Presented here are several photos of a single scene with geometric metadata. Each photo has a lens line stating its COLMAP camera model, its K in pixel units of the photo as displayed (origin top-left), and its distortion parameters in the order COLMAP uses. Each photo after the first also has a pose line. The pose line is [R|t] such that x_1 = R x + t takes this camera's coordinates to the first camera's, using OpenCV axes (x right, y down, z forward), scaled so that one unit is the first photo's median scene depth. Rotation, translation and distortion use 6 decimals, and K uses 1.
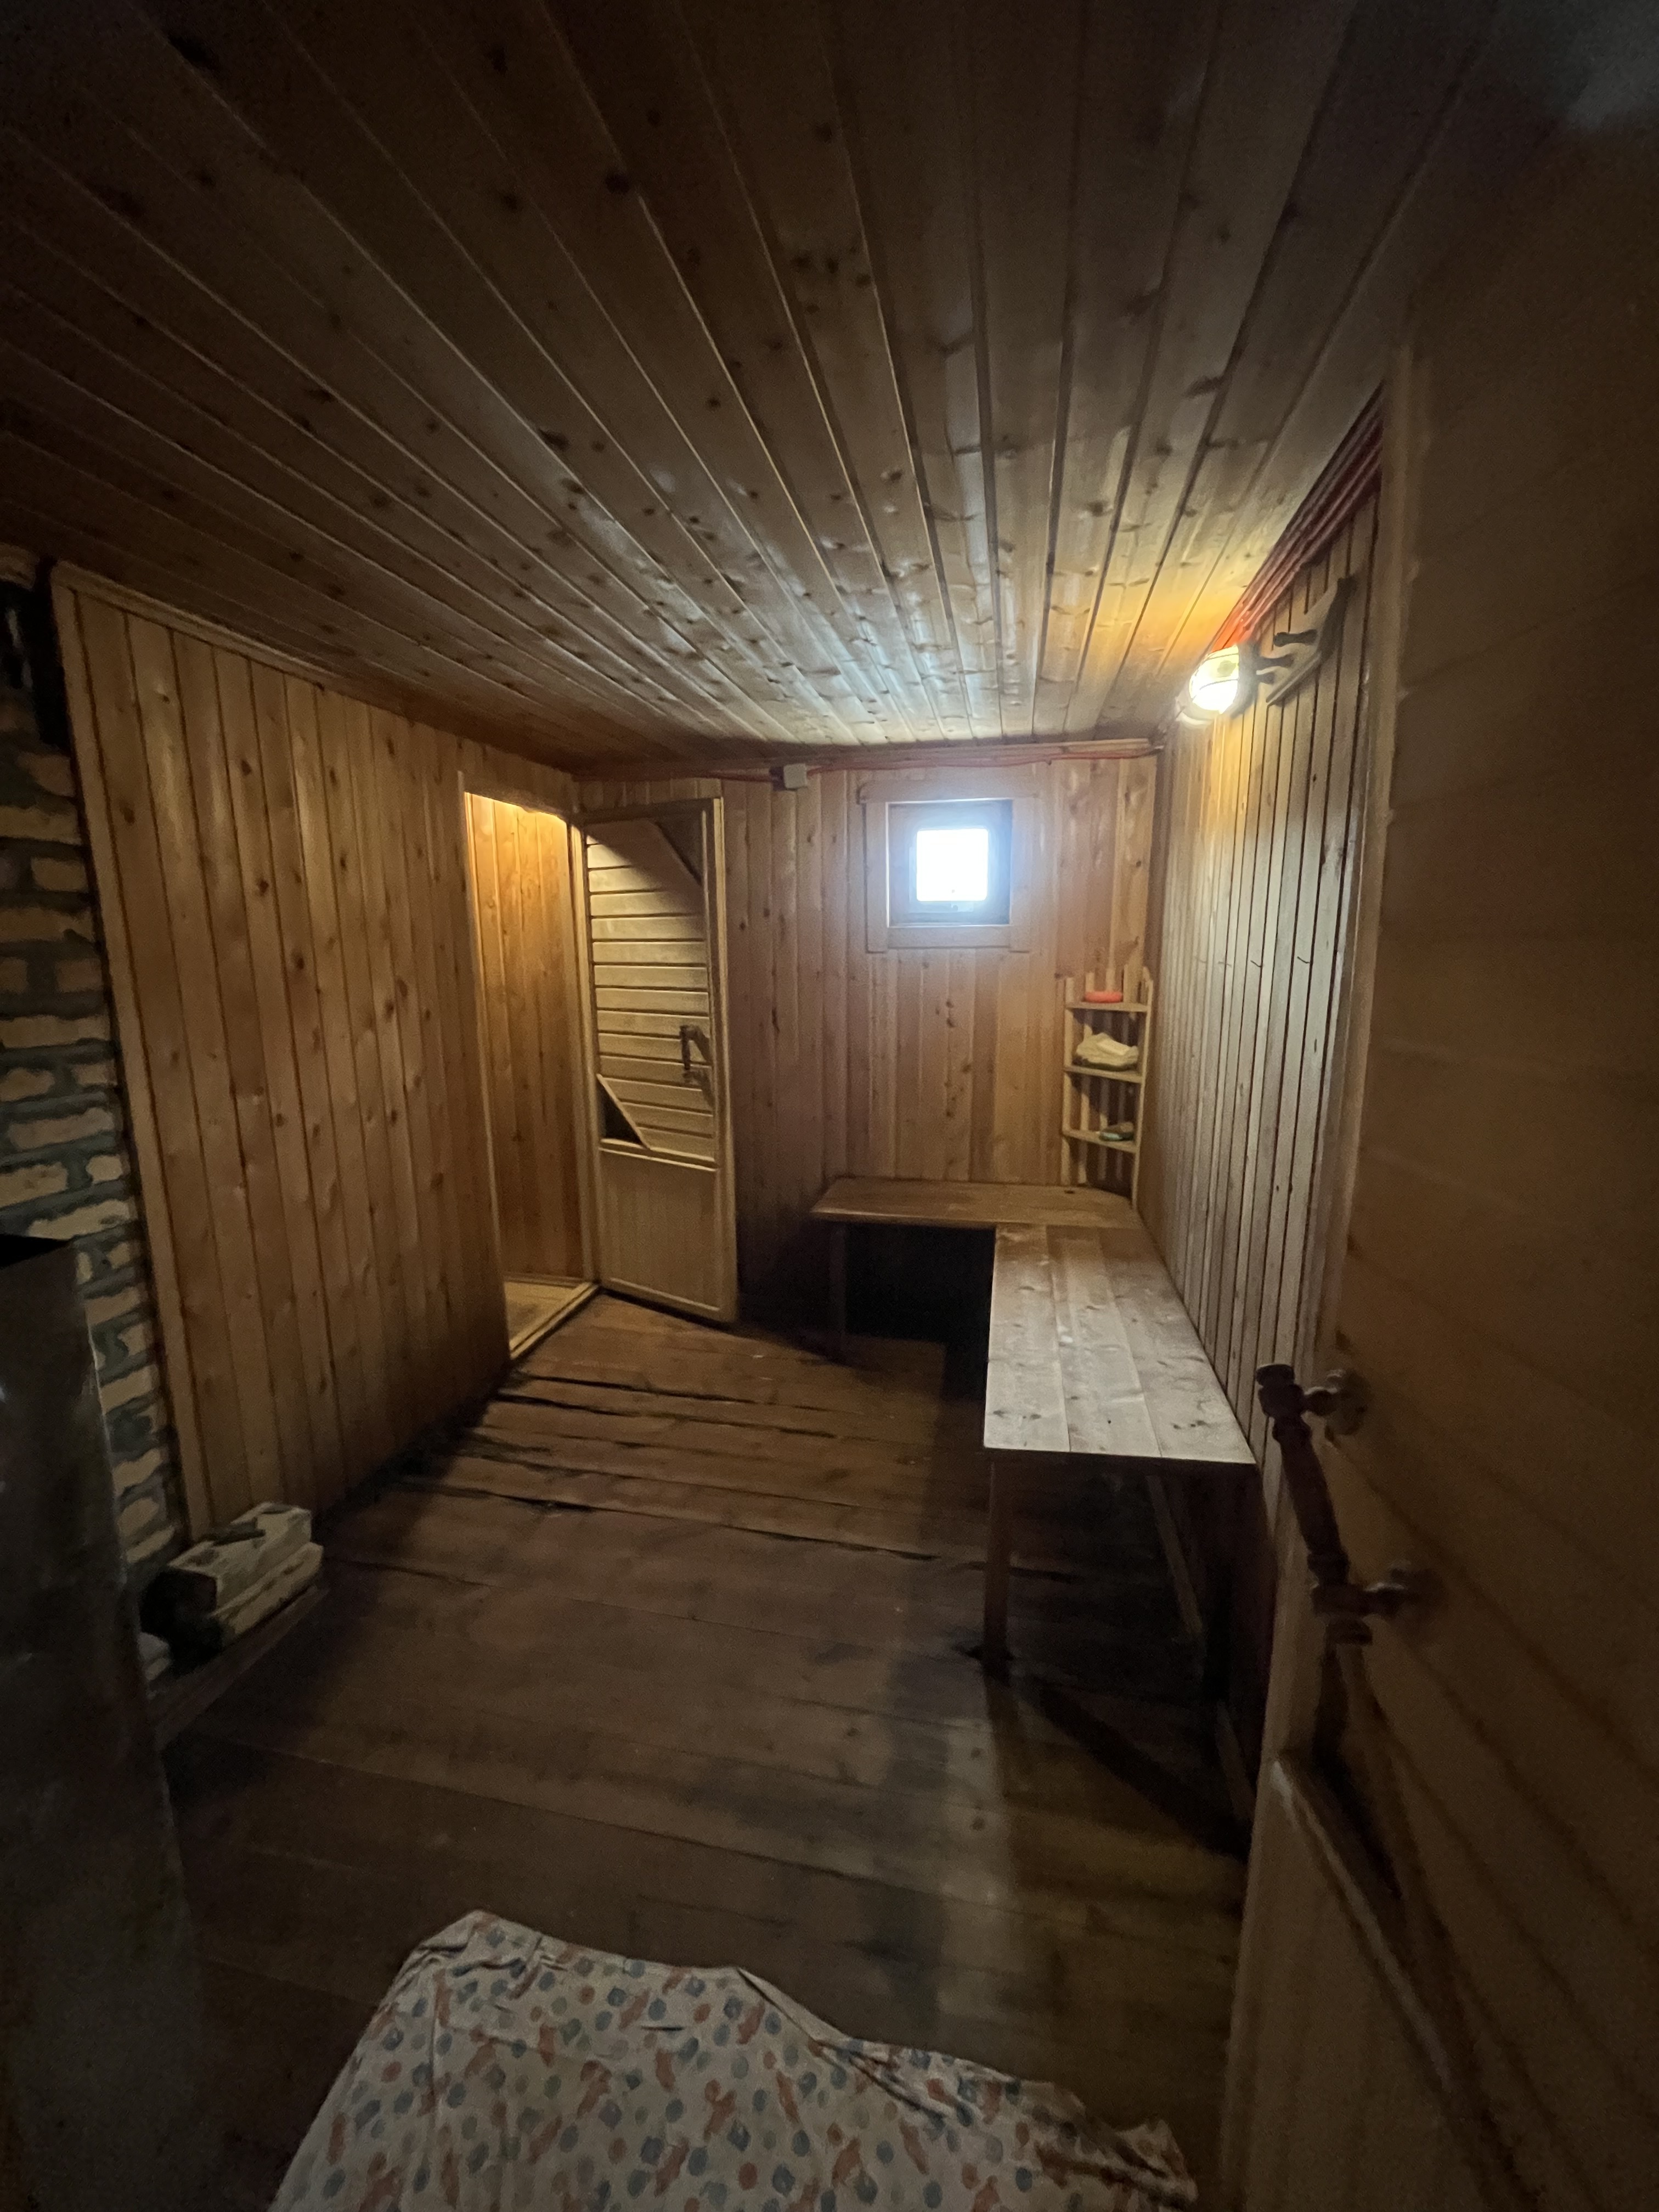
lens RADIAL K [[904.1, 0, 838.3], [0, 904.1, 1118.0], [0, 0, 1]] dist [-0.001643, -0.000177]
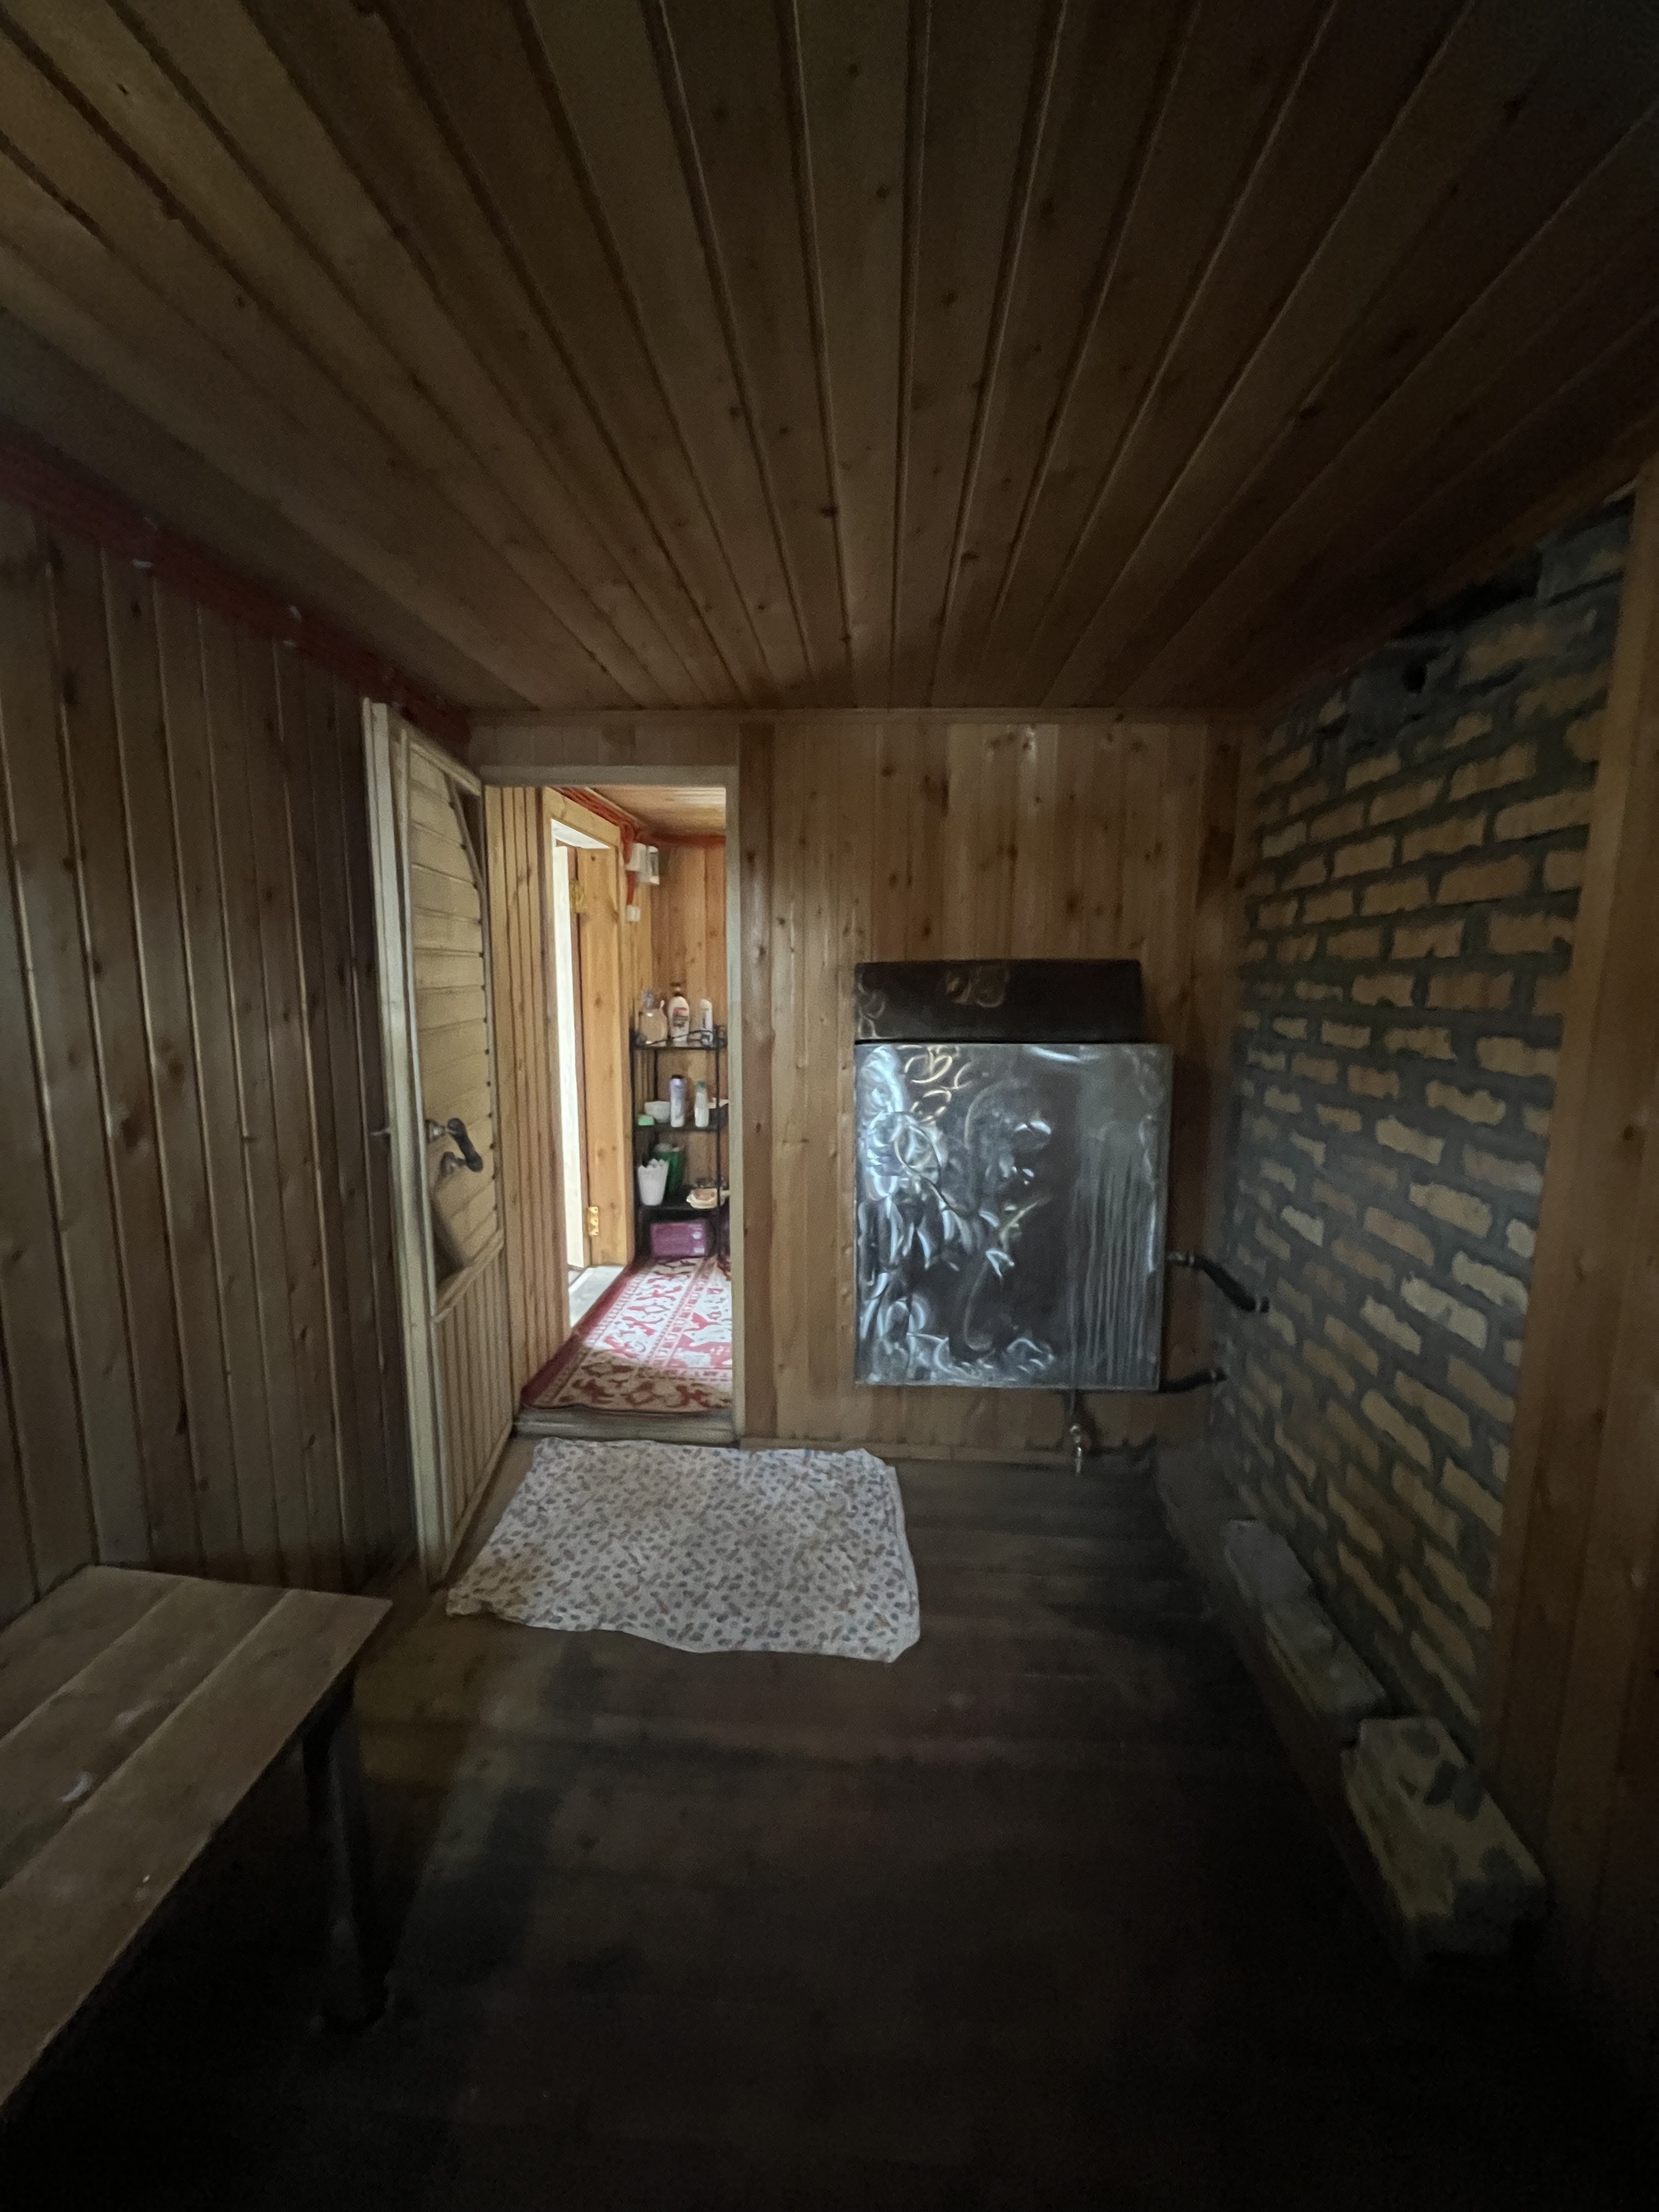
lens RADIAL K [[904.1, 0, 838.3], [0, 904.1, 1118.0], [0, 0, 1]] dist [-0.001643, -0.000177]
pose [[-0.990509, 0.013238, -0.136806, -0.133843], [-0.034350, 0.939924, 0.339652, -0.334868], [0.133083, 0.341128, -0.930549, 1.866895]]
